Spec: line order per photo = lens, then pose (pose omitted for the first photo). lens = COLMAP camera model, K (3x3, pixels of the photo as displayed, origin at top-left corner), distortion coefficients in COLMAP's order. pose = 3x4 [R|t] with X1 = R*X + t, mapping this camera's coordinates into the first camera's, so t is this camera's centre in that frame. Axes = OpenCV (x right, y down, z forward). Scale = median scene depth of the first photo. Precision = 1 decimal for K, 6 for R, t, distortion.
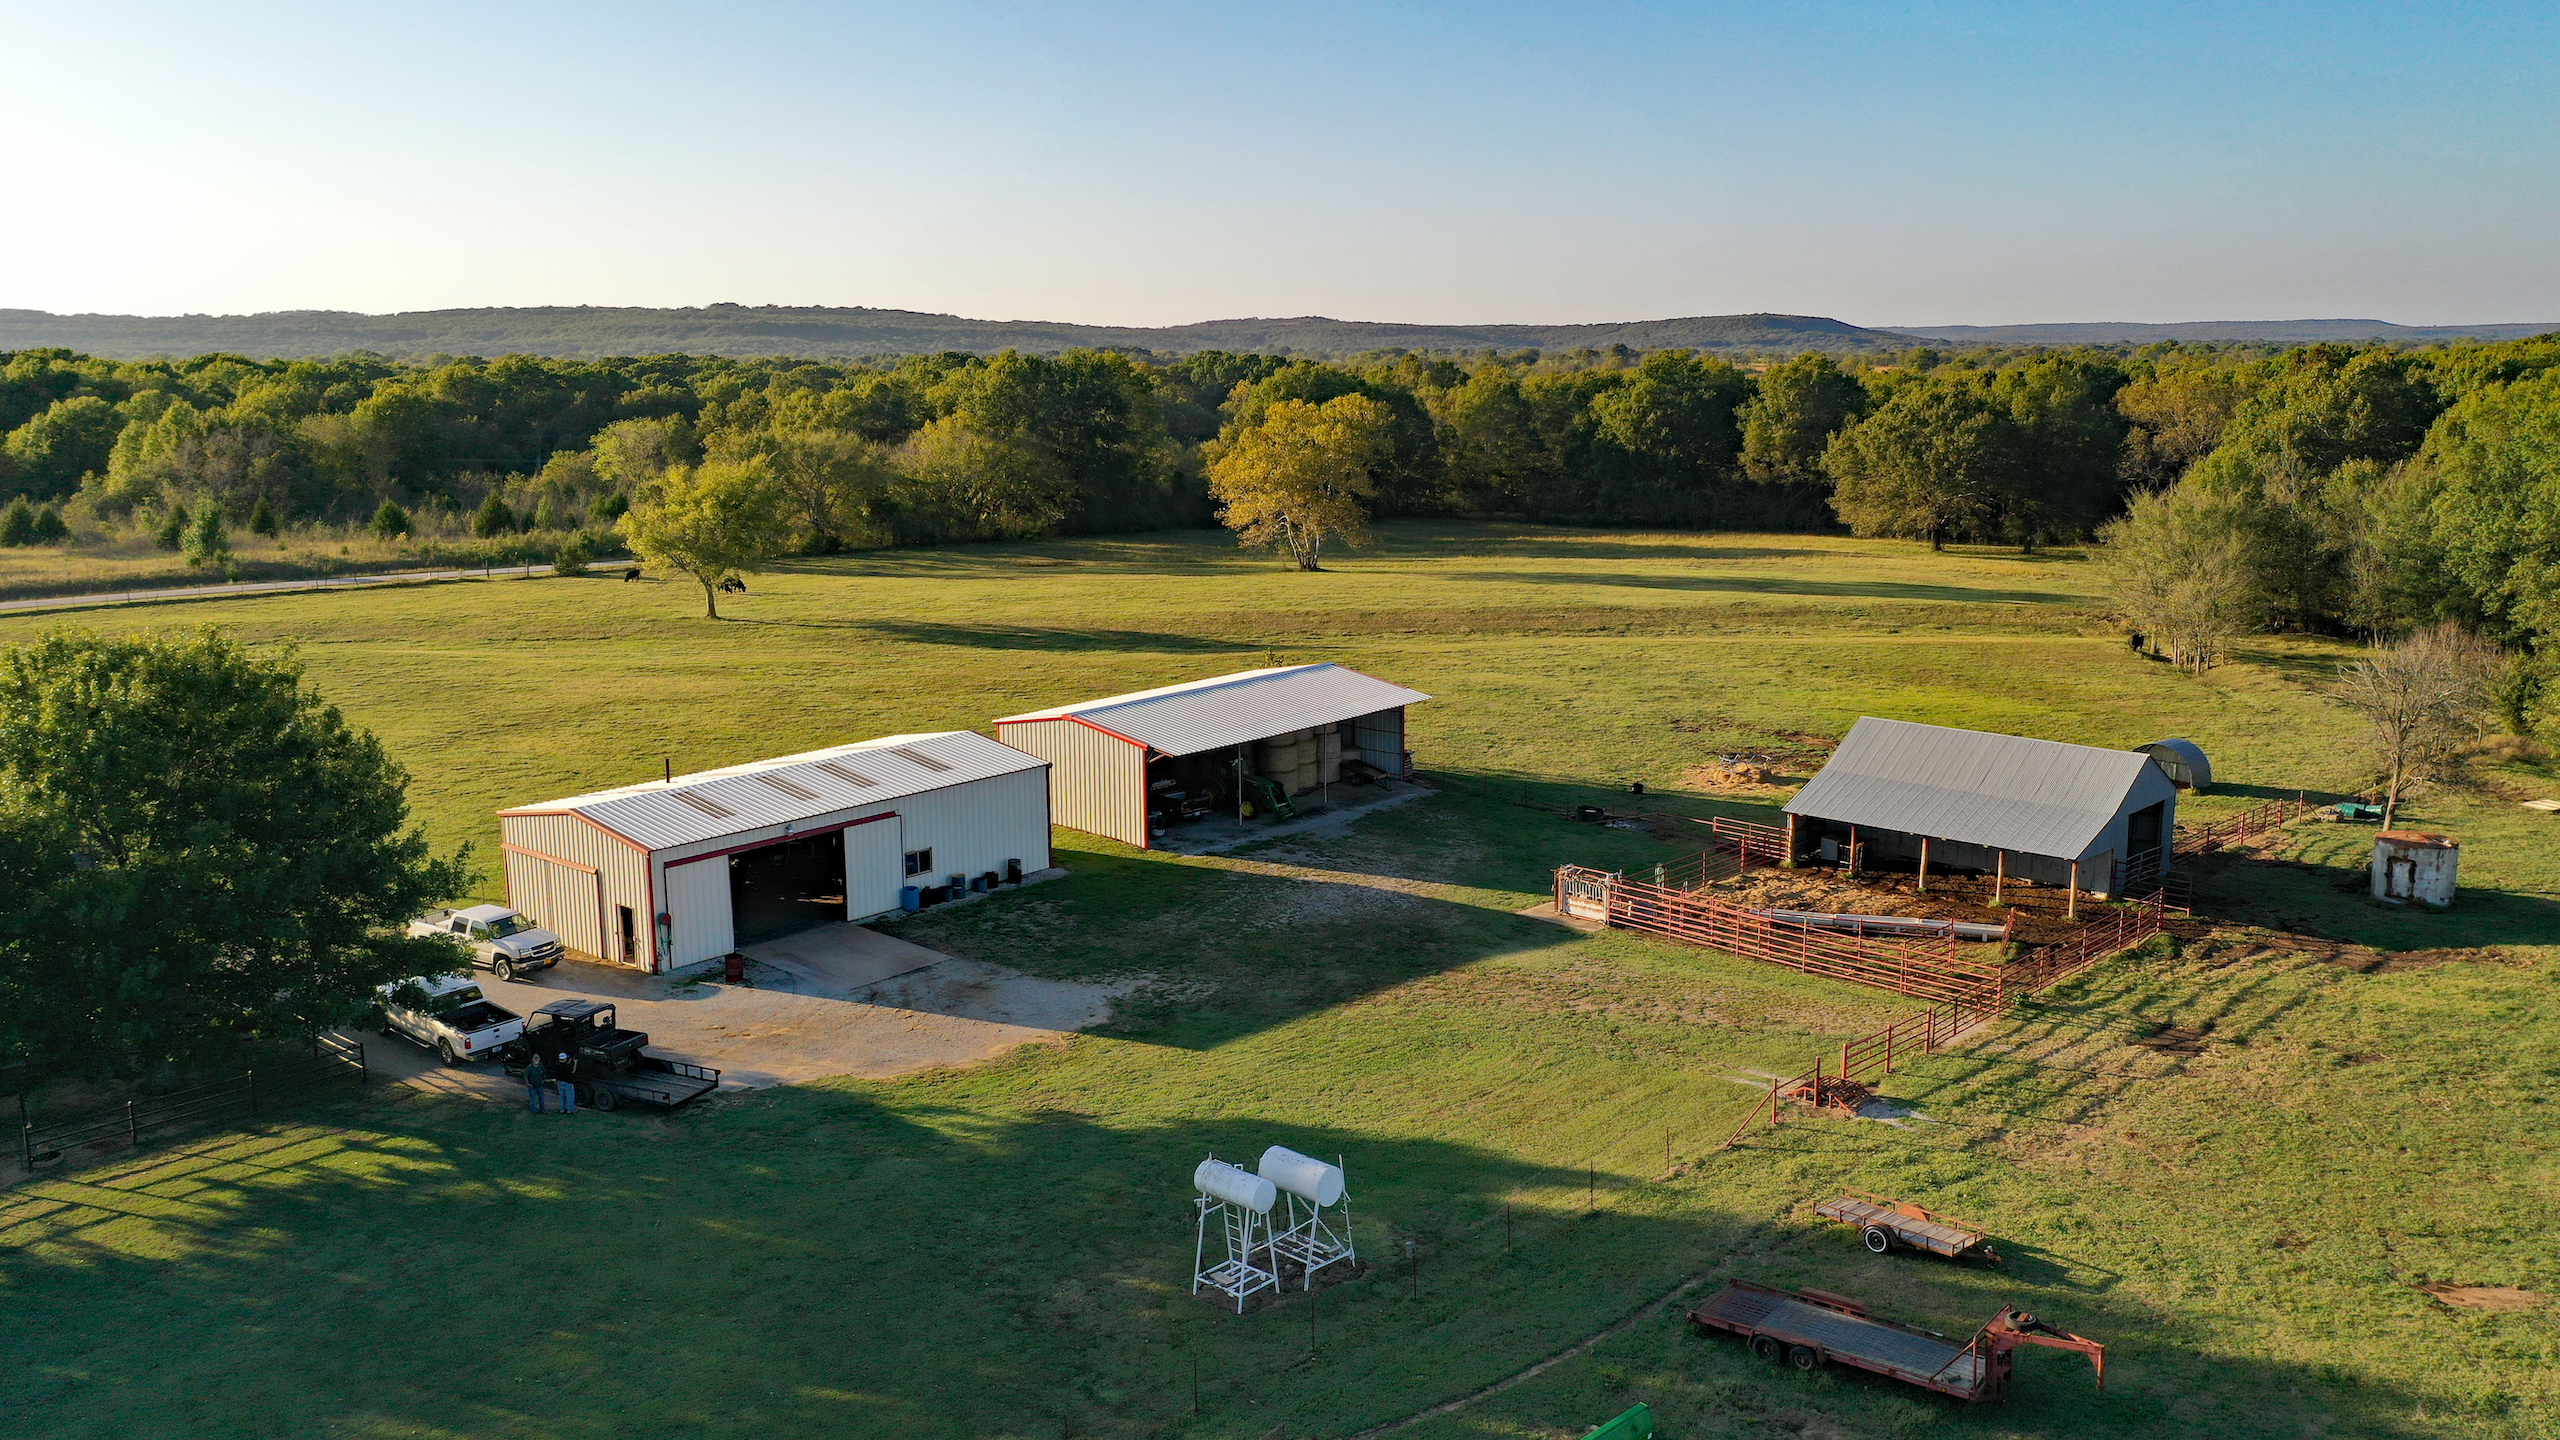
lens RADIAL K [[2016.1, 0, 1284.0], [0, 2016.1, 720.4], [0, 0, 1]] dist [-0.000855, 0.008079]
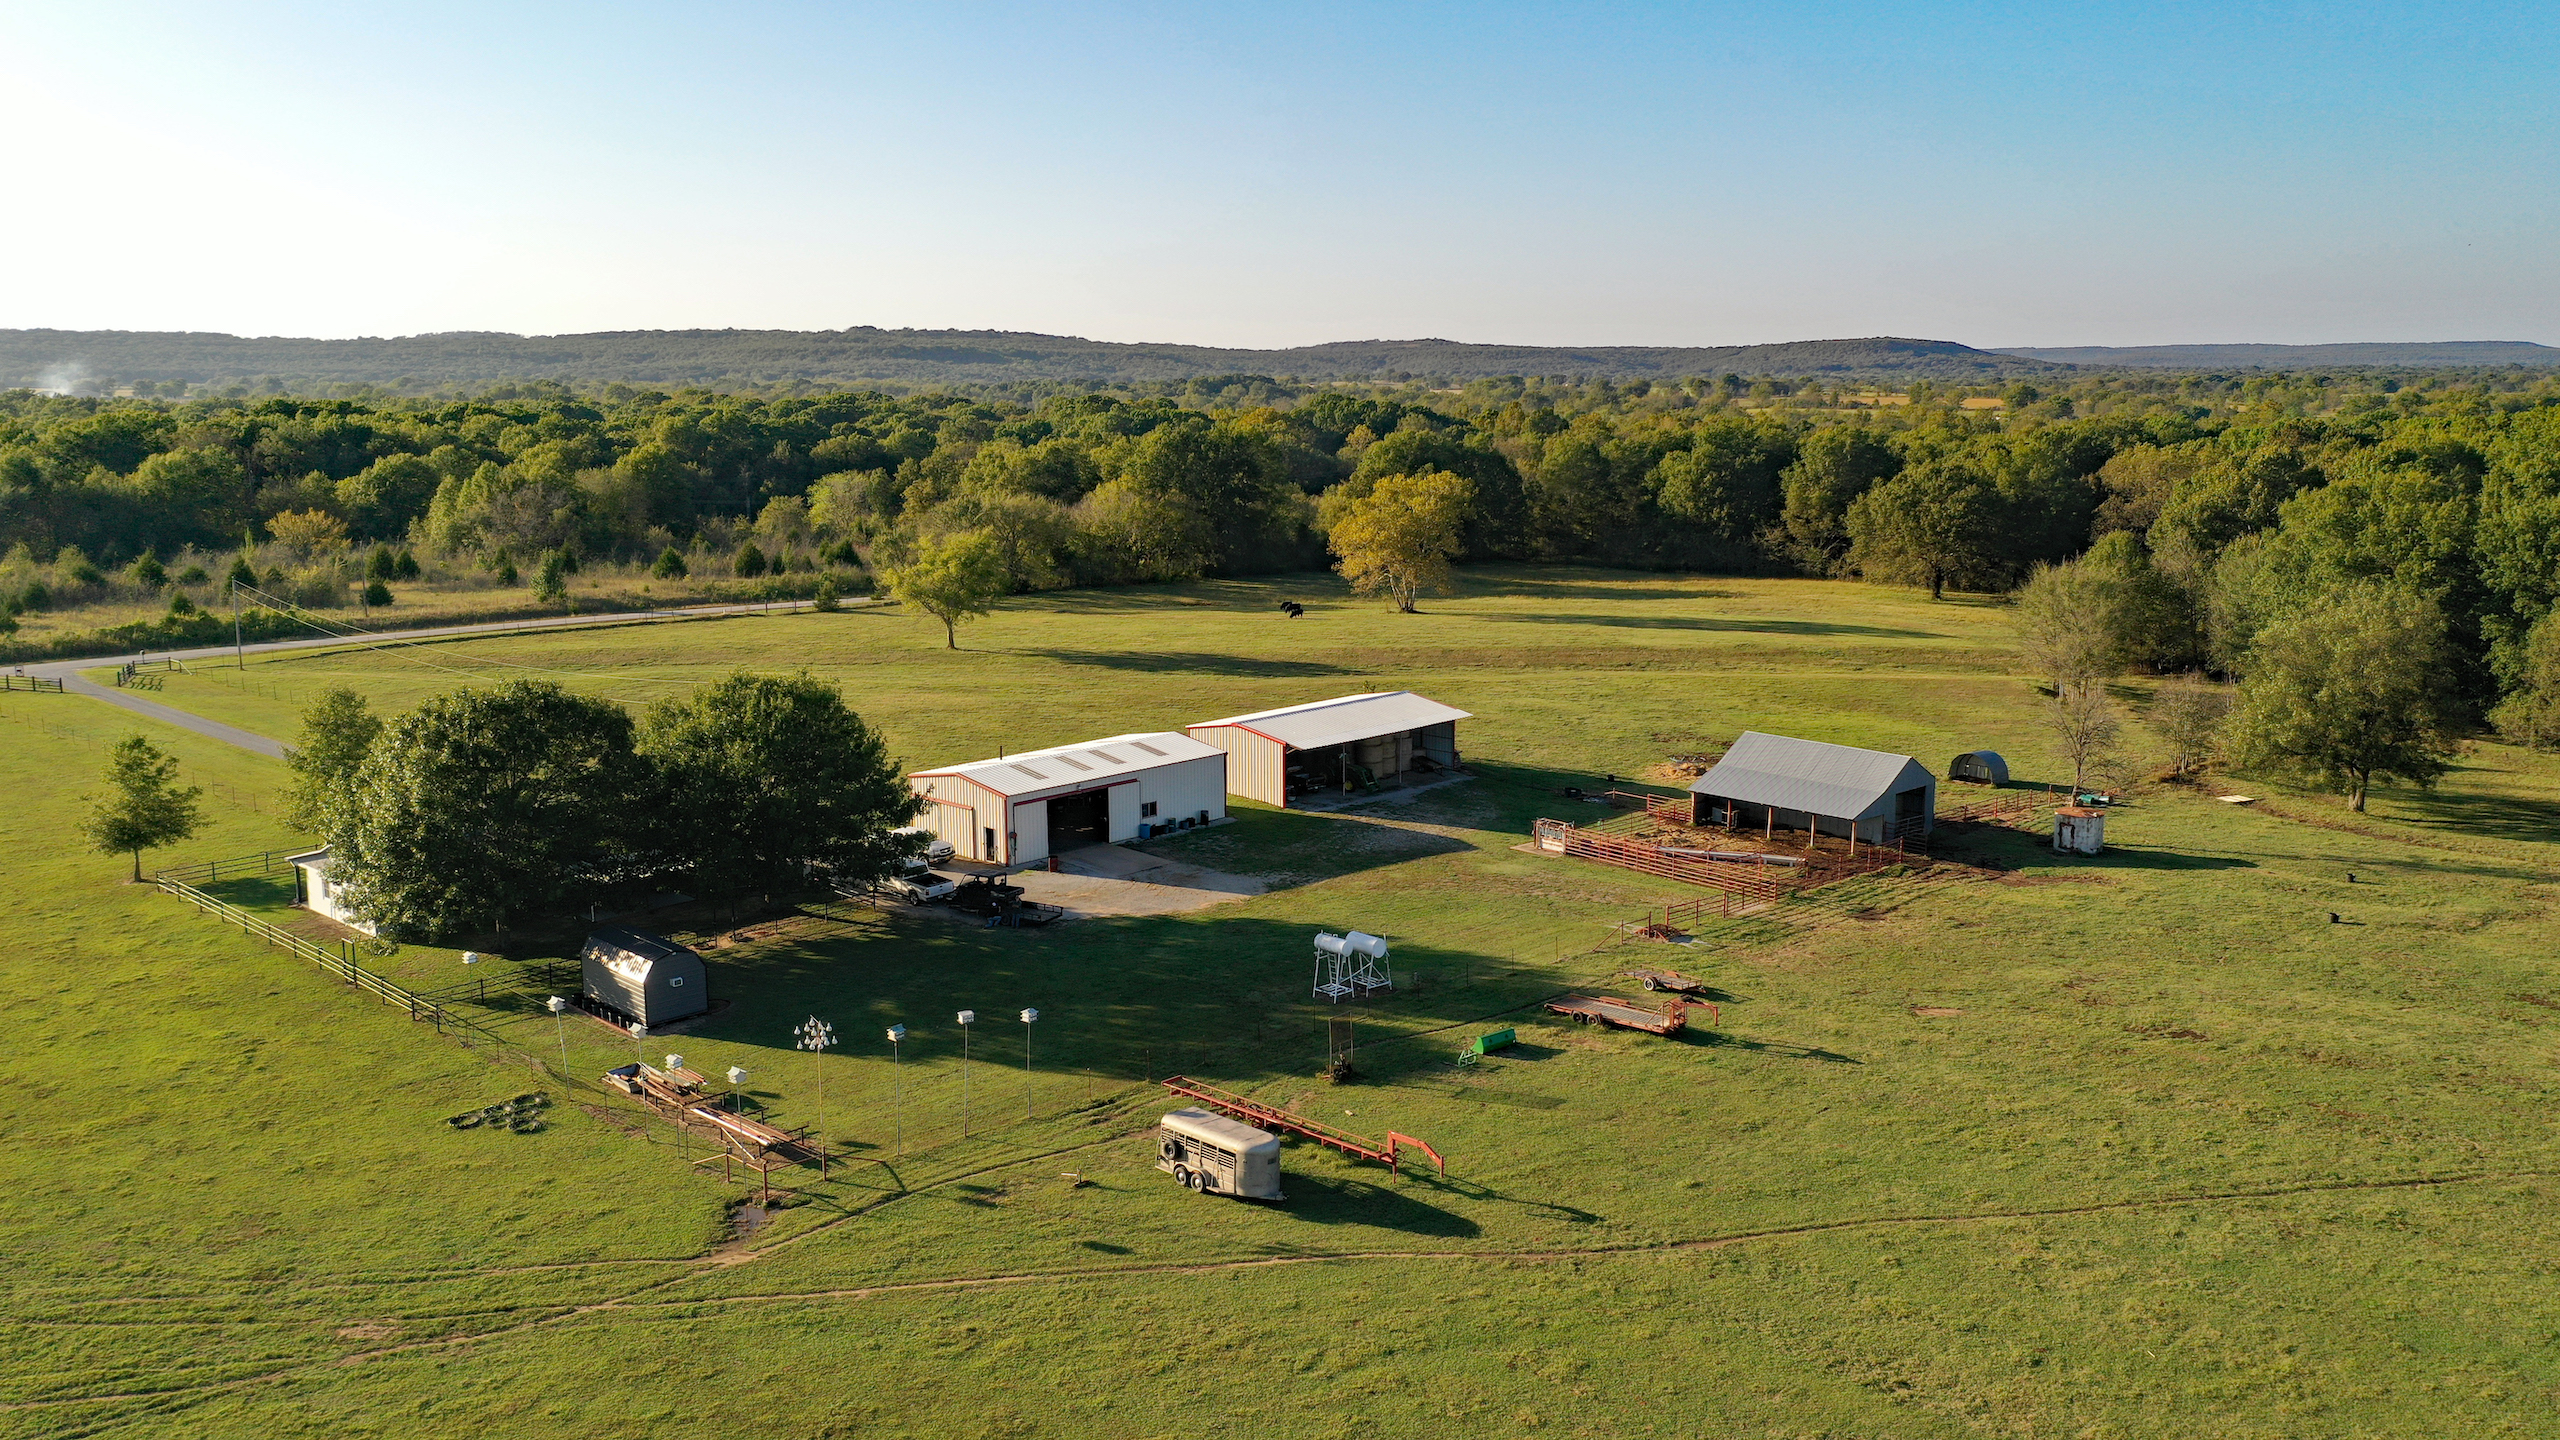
lens RADIAL K [[2016.1, 0, 1279.2], [0, 2016.1, 719.0], [0, 0, 1]] dist [-0.000855, 0.008079]
pose [[0.998088, 0.013320, -0.060350, 0.013456], [-0.013858, 0.999868, -0.008505, 0.004174], [0.060229, 0.009325, 0.998141, -0.345998]]
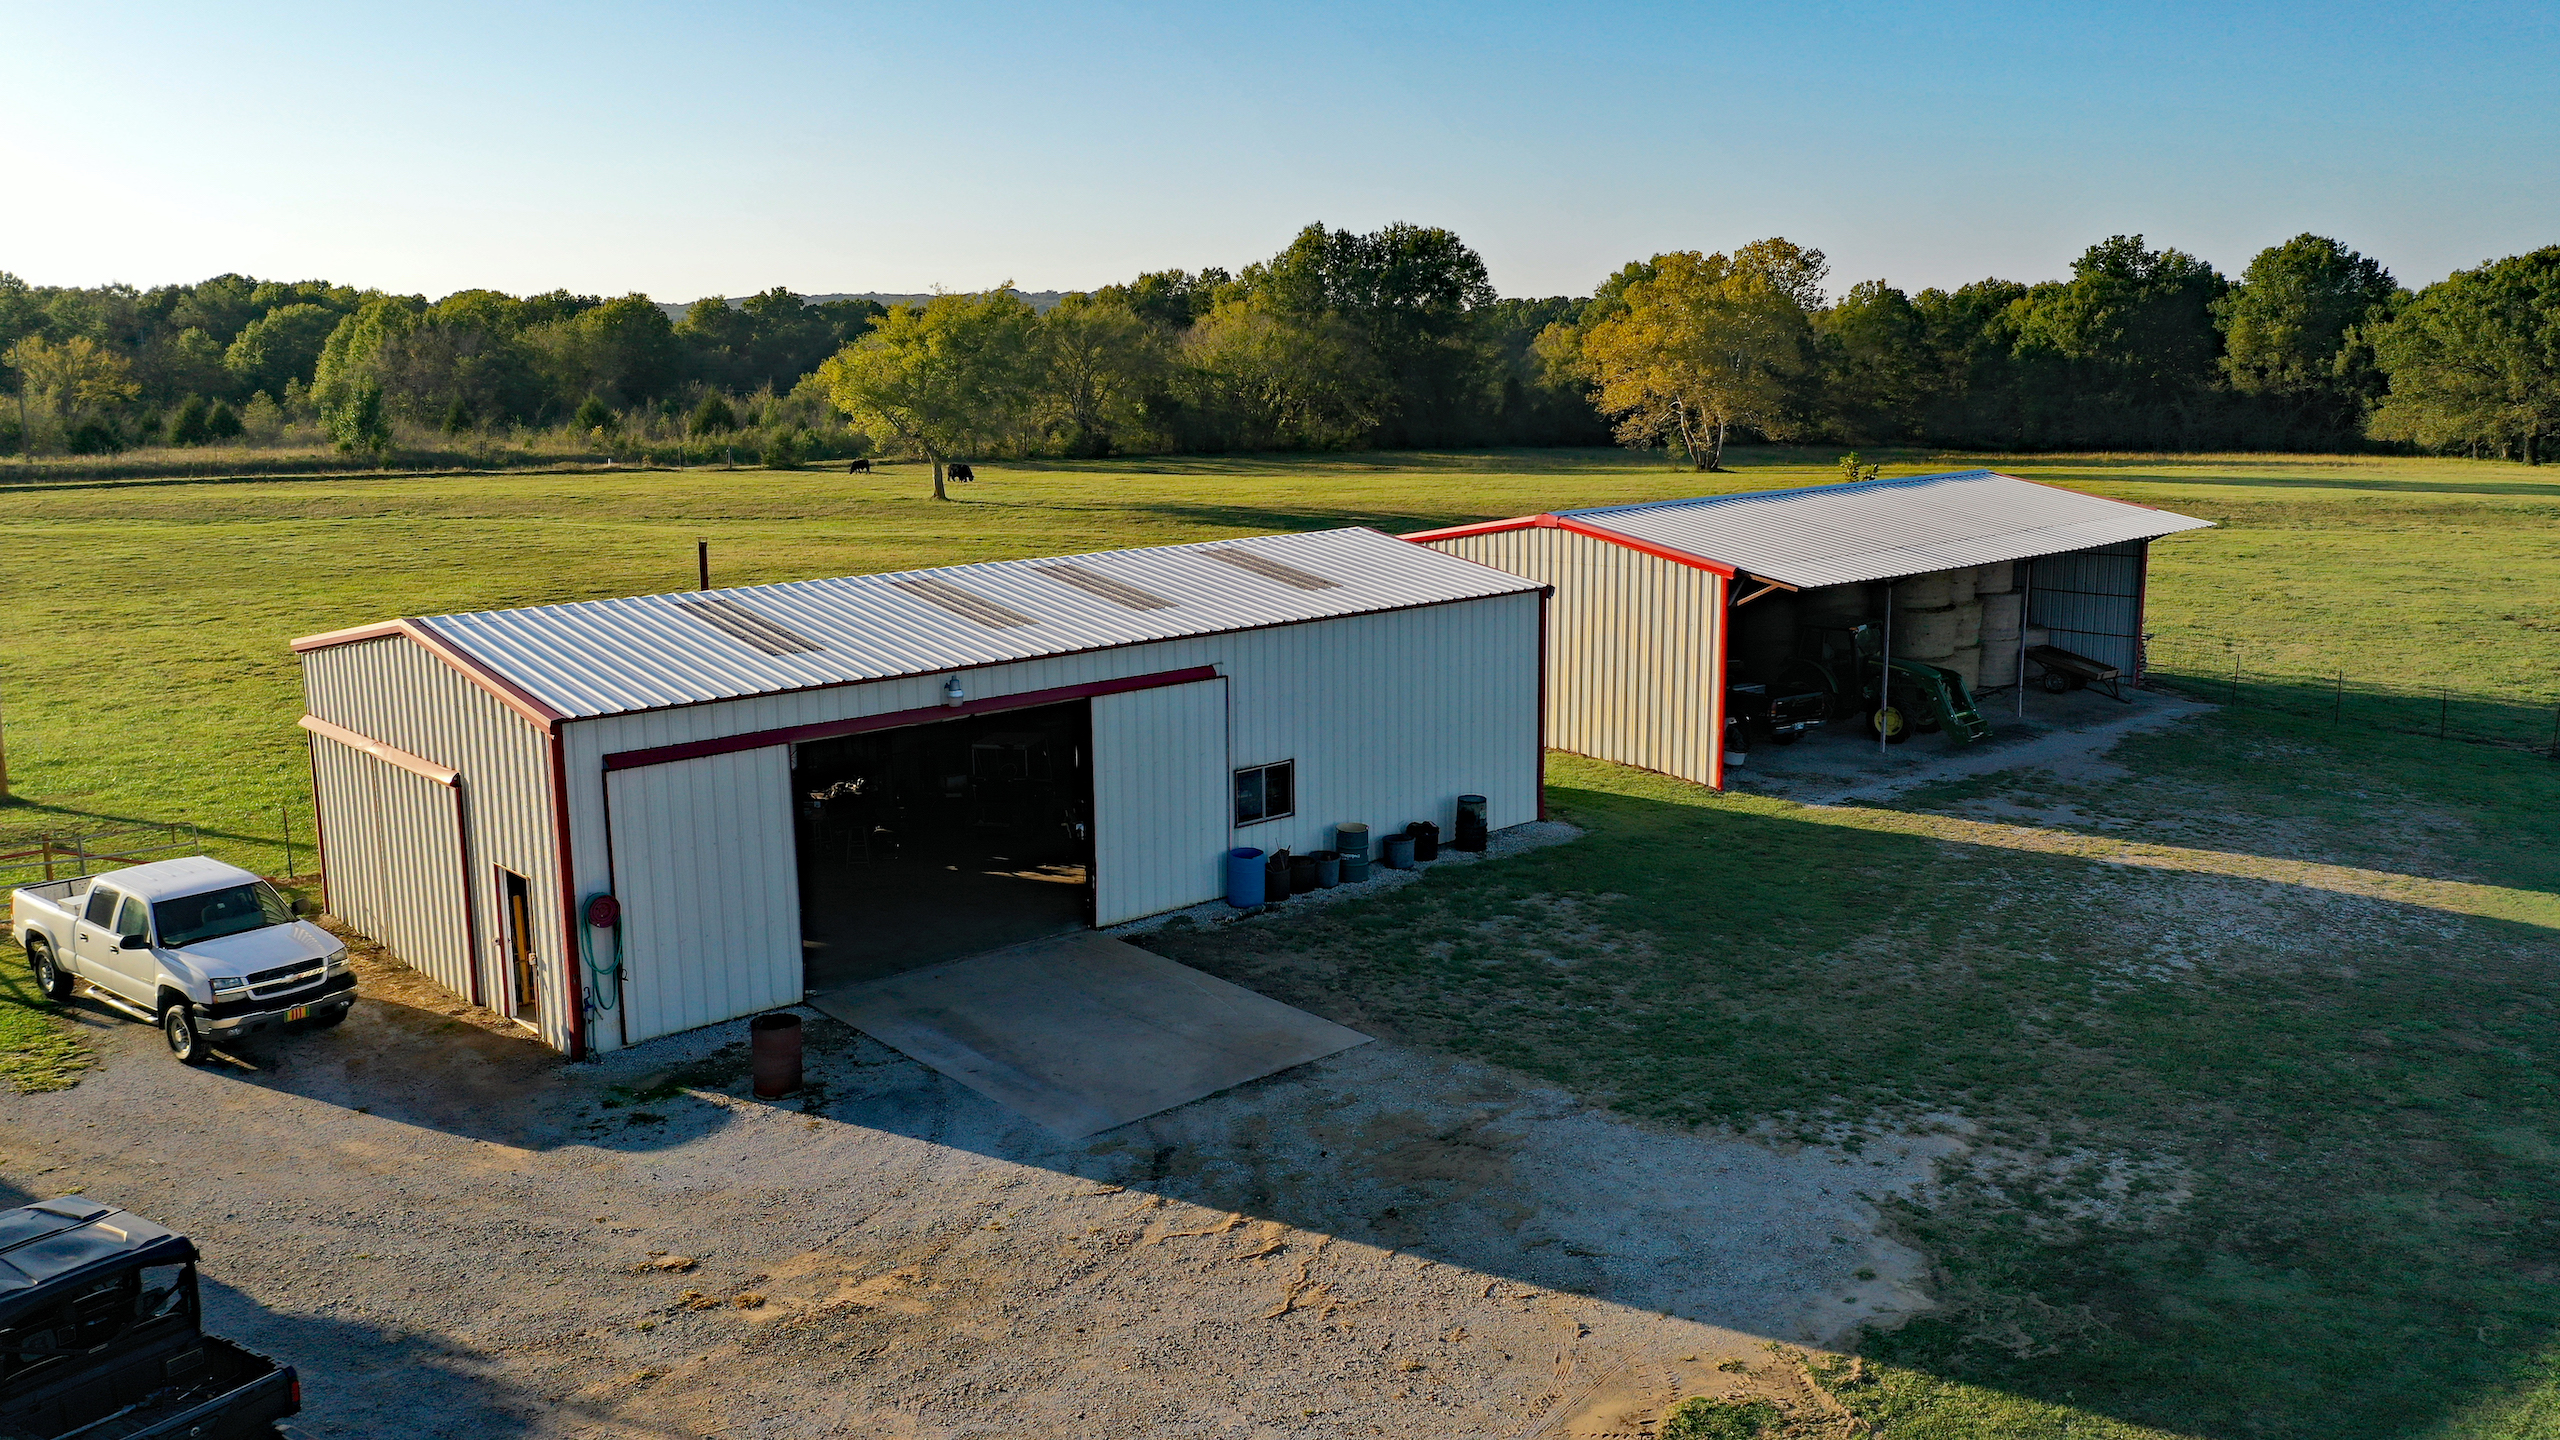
lens RADIAL K [[2016.1, 0, 1277.8], [0, 2016.1, 718.1], [0, 0, 1]] dist [-0.000855, 0.008079]
pose [[0.990907, 0.021526, -0.132813, -0.064352], [-0.021205, 0.999768, 0.003829, 0.027859], [0.132865, -0.000978, 0.991134, 0.304814]]
